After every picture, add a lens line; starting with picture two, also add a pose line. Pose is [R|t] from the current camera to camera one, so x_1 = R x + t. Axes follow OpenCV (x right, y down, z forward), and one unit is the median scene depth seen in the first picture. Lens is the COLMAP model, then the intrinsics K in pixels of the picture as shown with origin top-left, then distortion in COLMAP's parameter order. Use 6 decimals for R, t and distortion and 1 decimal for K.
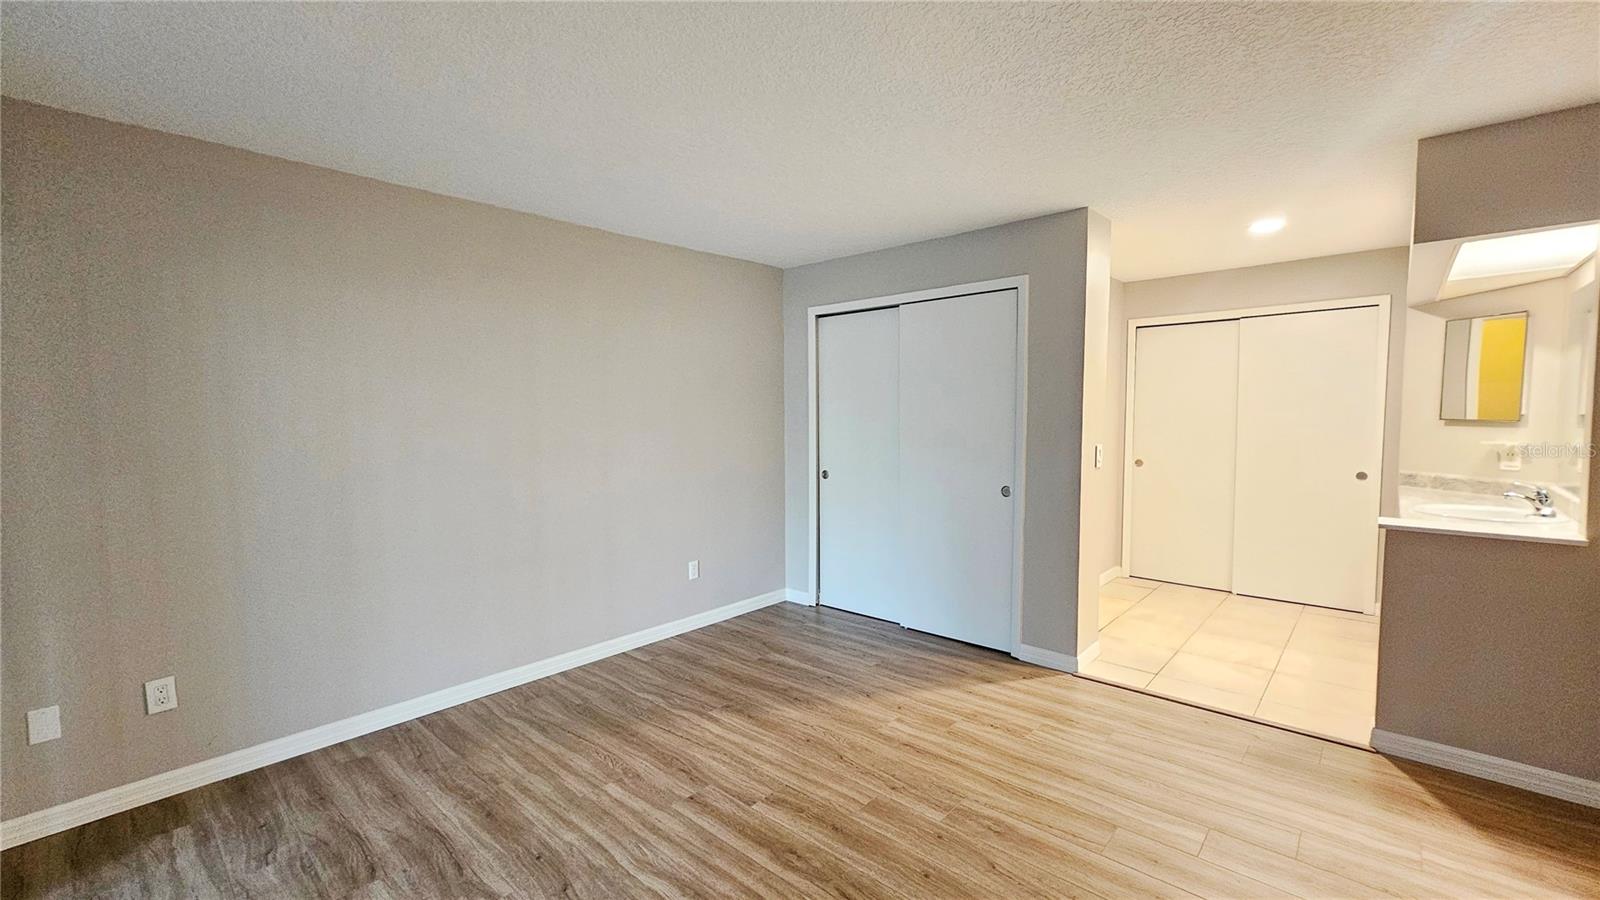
lens RADIAL K [[654.3, 0, 798.9], [0, 654.3, 457.1], [0, 0, 1]] dist [0.000719, -0.000038]
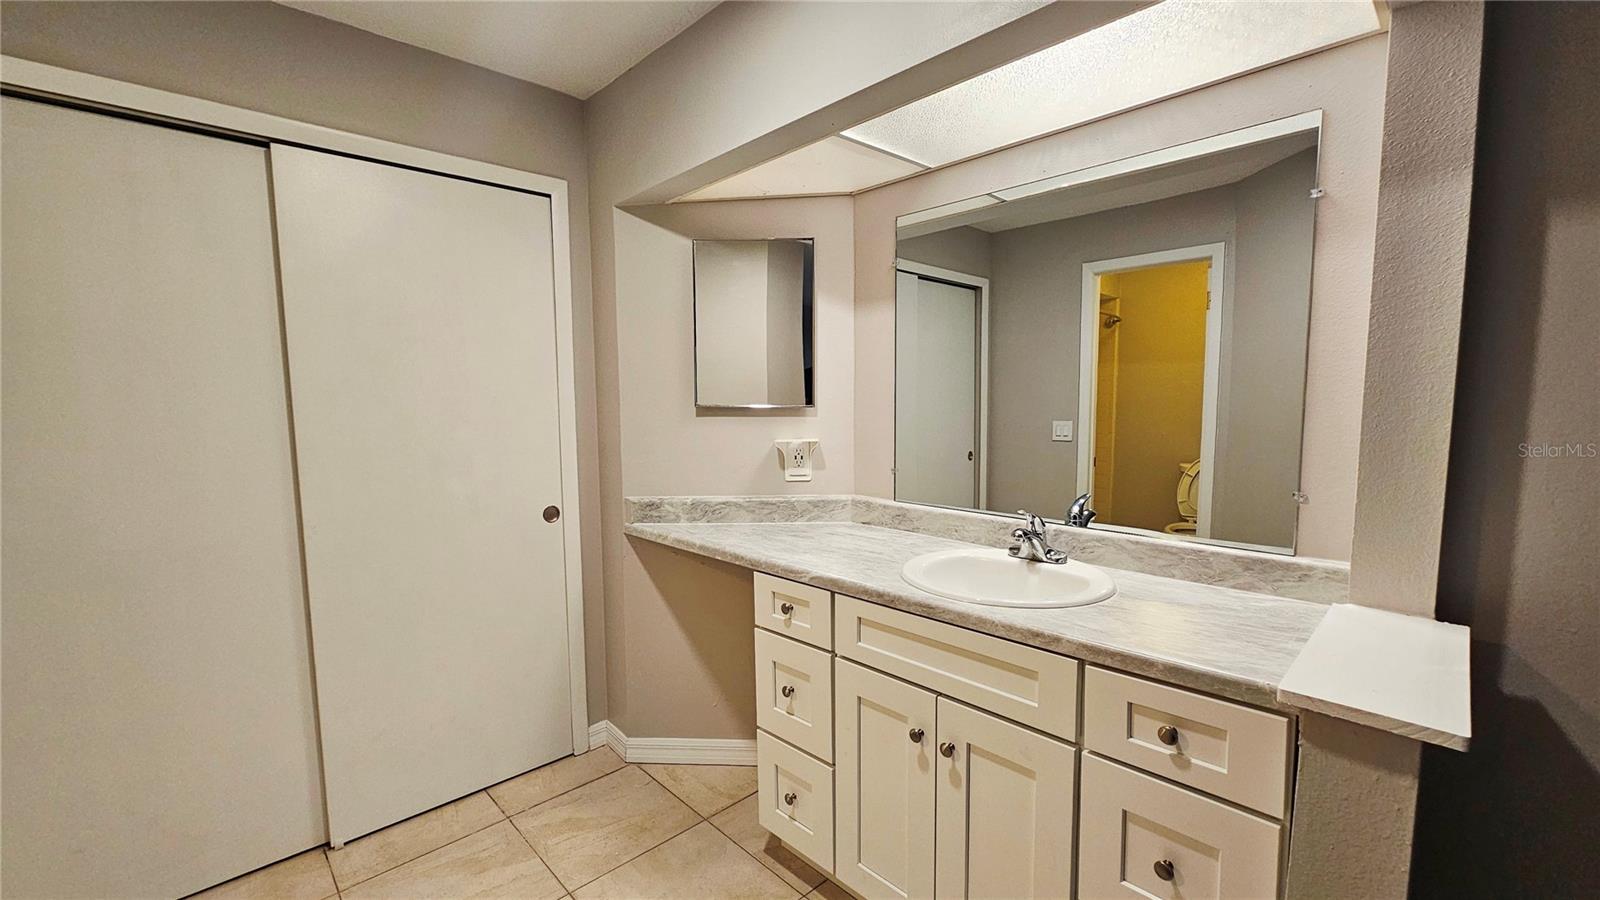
lens RADIAL K [[654.3, 0, 798.9], [0, 654.3, 457.1], [0, 0, 1]] dist [0.000719, -0.000038]
pose [[0.065187, -0.088470, 0.993944, 0.396463], [0.075735, 0.993628, 0.083475, -0.054742], [-0.994995, 0.069835, 0.071472, 0.877770]]
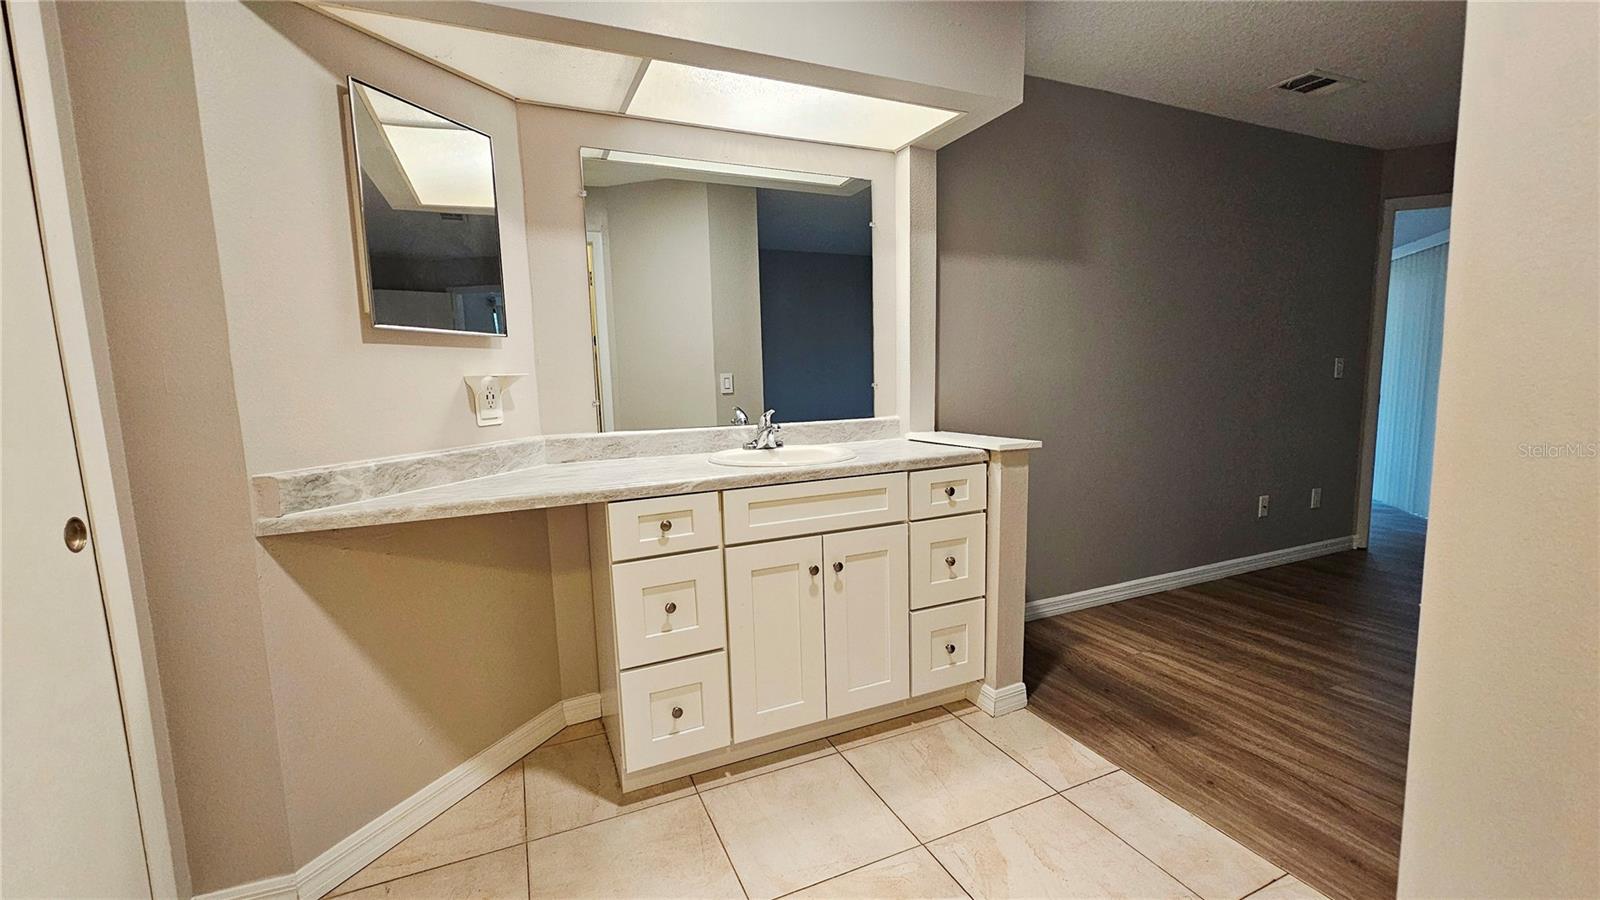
lens RADIAL K [[654.3, 0, 798.9], [0, 654.3, 457.1], [0, 0, 1]] dist [0.000719, -0.000038]
pose [[-0.917509, -0.023780, 0.397004, 0.574932], [0.054442, 0.981305, 0.184601, -0.038823], [-0.393972, 0.190987, -0.899061, 1.296013]]
